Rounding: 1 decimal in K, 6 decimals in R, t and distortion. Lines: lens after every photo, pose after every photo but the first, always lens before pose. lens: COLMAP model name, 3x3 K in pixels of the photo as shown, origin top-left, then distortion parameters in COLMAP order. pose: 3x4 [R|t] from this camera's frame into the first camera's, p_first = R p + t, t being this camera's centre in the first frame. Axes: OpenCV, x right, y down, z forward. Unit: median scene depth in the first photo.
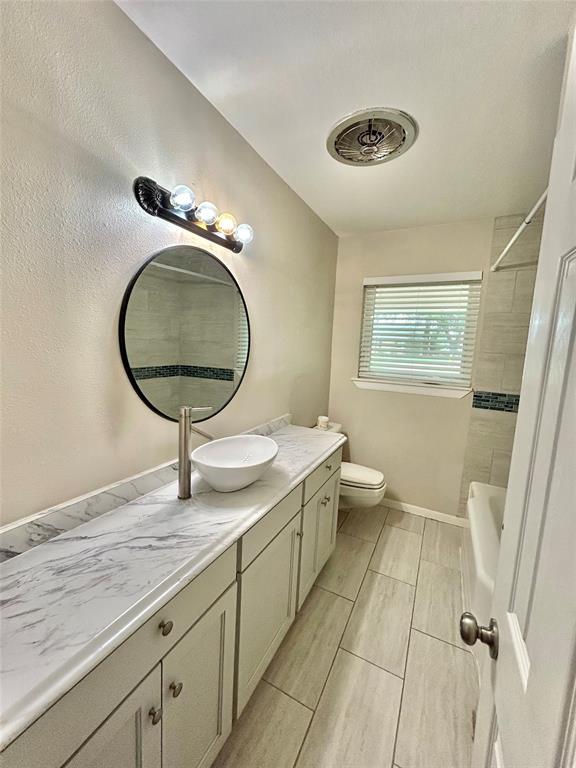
lens RADIAL K [[309.6, 0, 287.6], [0, 309.6, 381.5], [0, 0, 1]] dist [-0.000015, -0.000308]
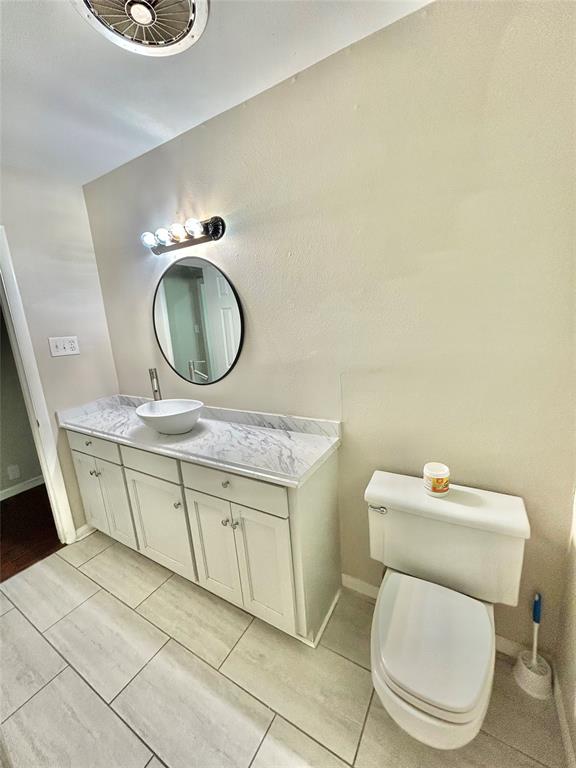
lens RADIAL K [[309.6, 0, 289.9], [0, 309.6, 382.7], [0, 0, 1]] dist [-0.000015, -0.000308]
pose [[-0.075157, 0.161817, -0.983955, 0.945880], [-0.051400, 0.984805, 0.165883, -0.120230], [0.995846, 0.063042, -0.065698, 1.349051]]
